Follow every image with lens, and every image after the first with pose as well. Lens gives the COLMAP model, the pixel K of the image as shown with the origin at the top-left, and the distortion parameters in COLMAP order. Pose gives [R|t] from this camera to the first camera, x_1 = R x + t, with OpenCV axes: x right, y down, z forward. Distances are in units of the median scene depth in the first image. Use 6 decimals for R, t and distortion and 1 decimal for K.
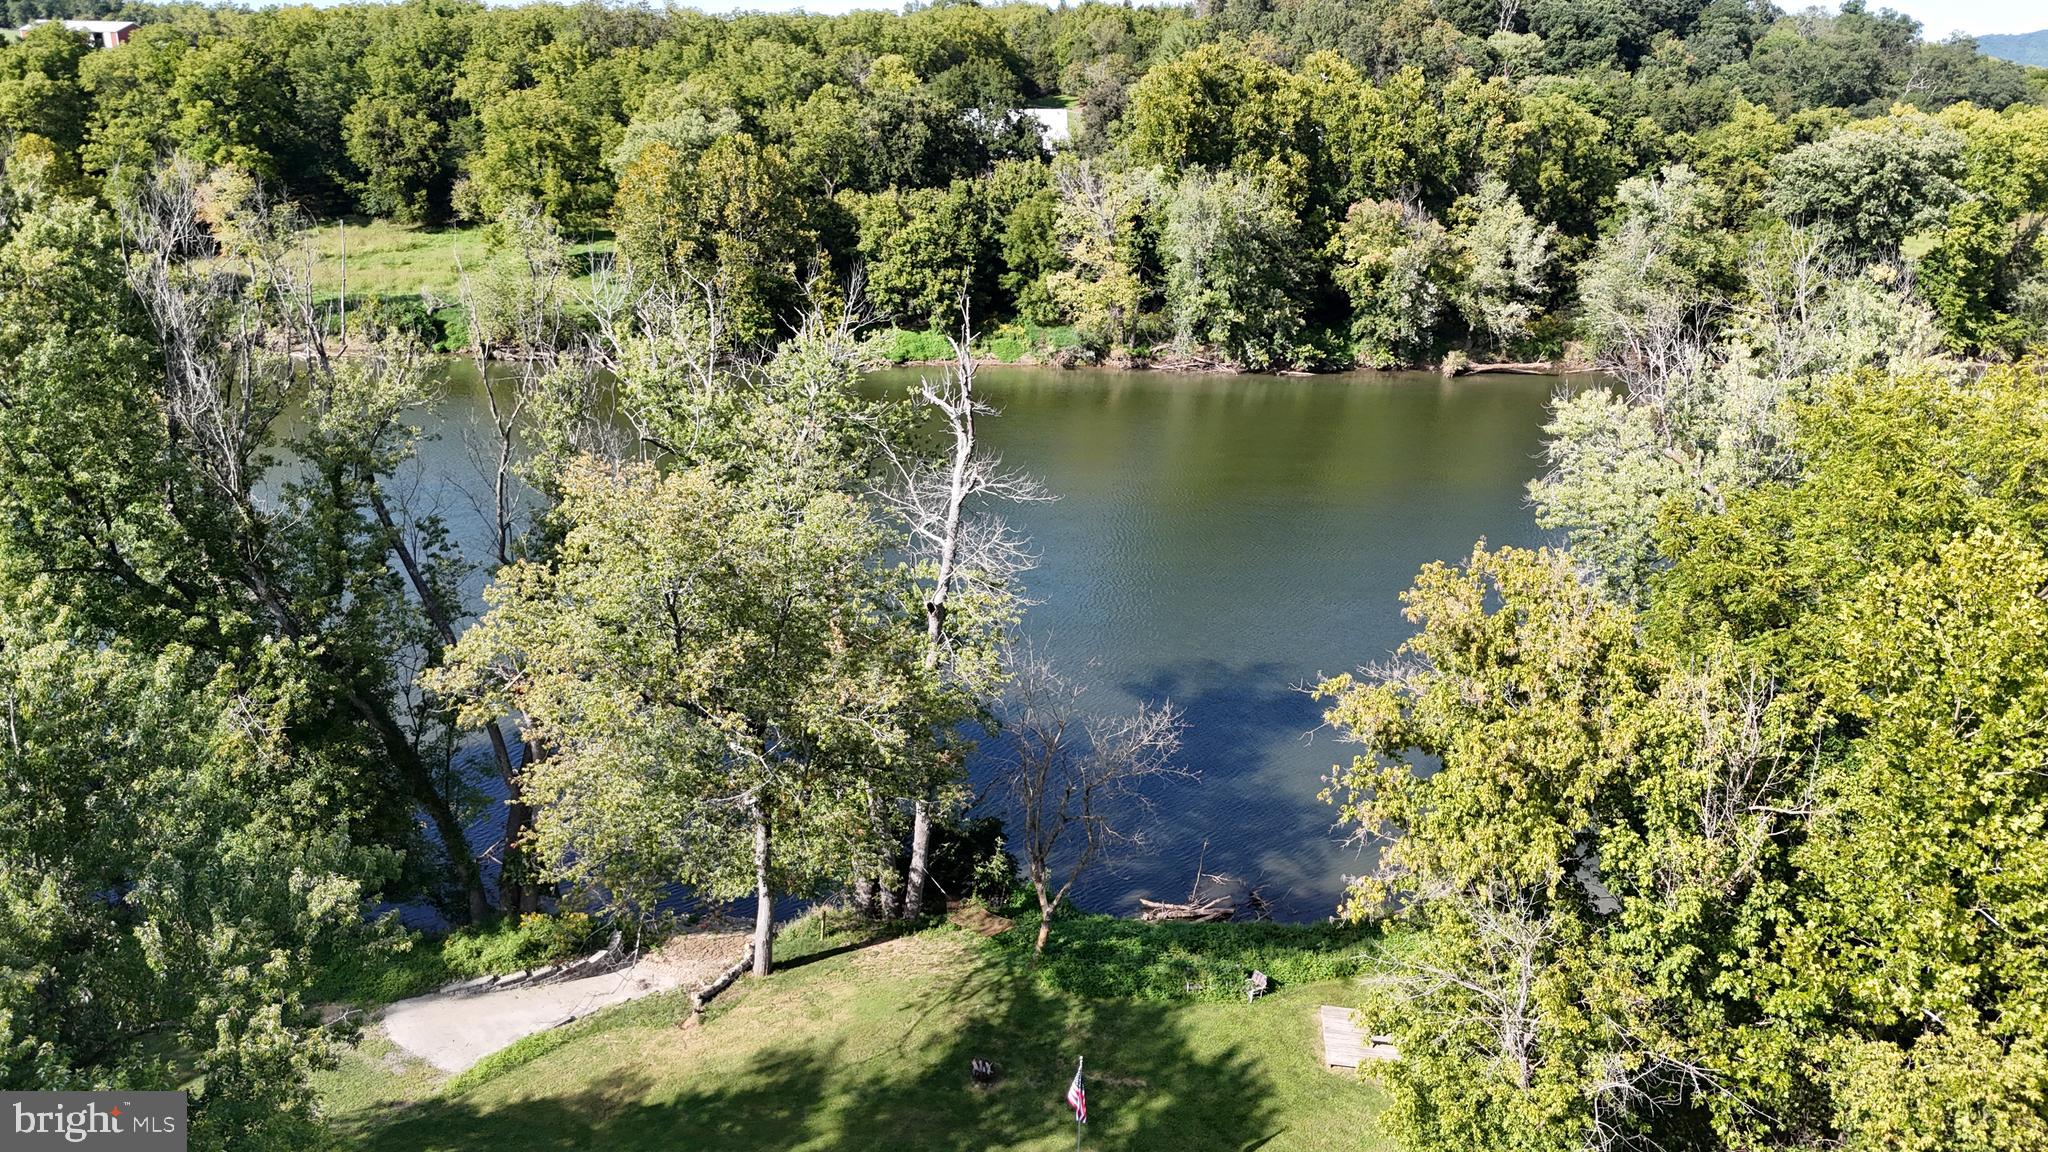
lens RADIAL K [[1525.6, 0, 1022.6], [0, 1525.6, 579.8], [0, 0, 1]] dist [0.050920, -0.023401]
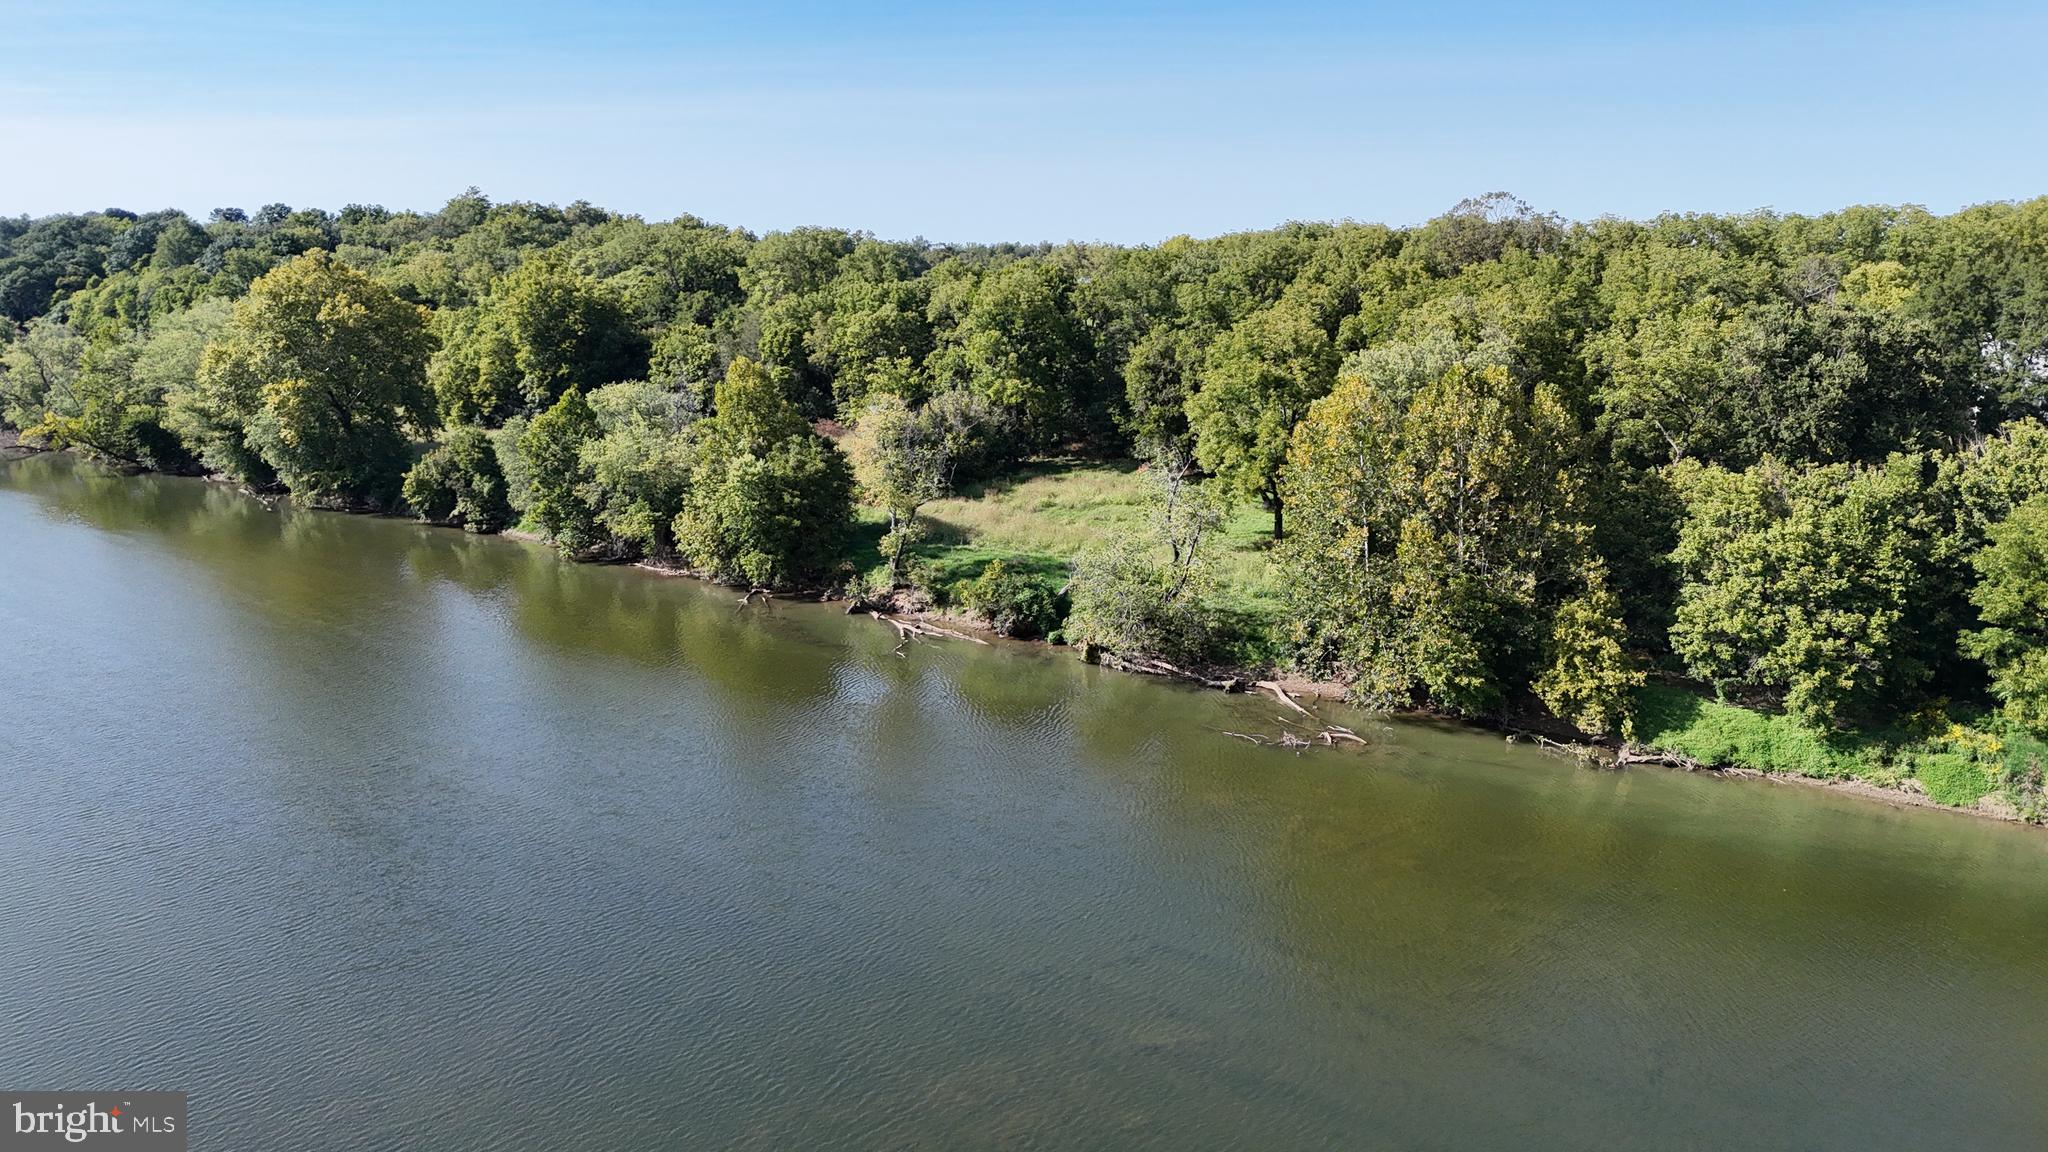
lens RADIAL K [[1525.6, 0, 1017.2], [0, 1525.6, 567.7], [0, 0, 1]] dist [0.050920, -0.023401]
pose [[0.788749, 0.097276, -0.606969, 0.050709], [-0.194133, 0.976285, -0.095809, -0.108344], [0.583255, 0.193402, 0.788929, 0.393890]]
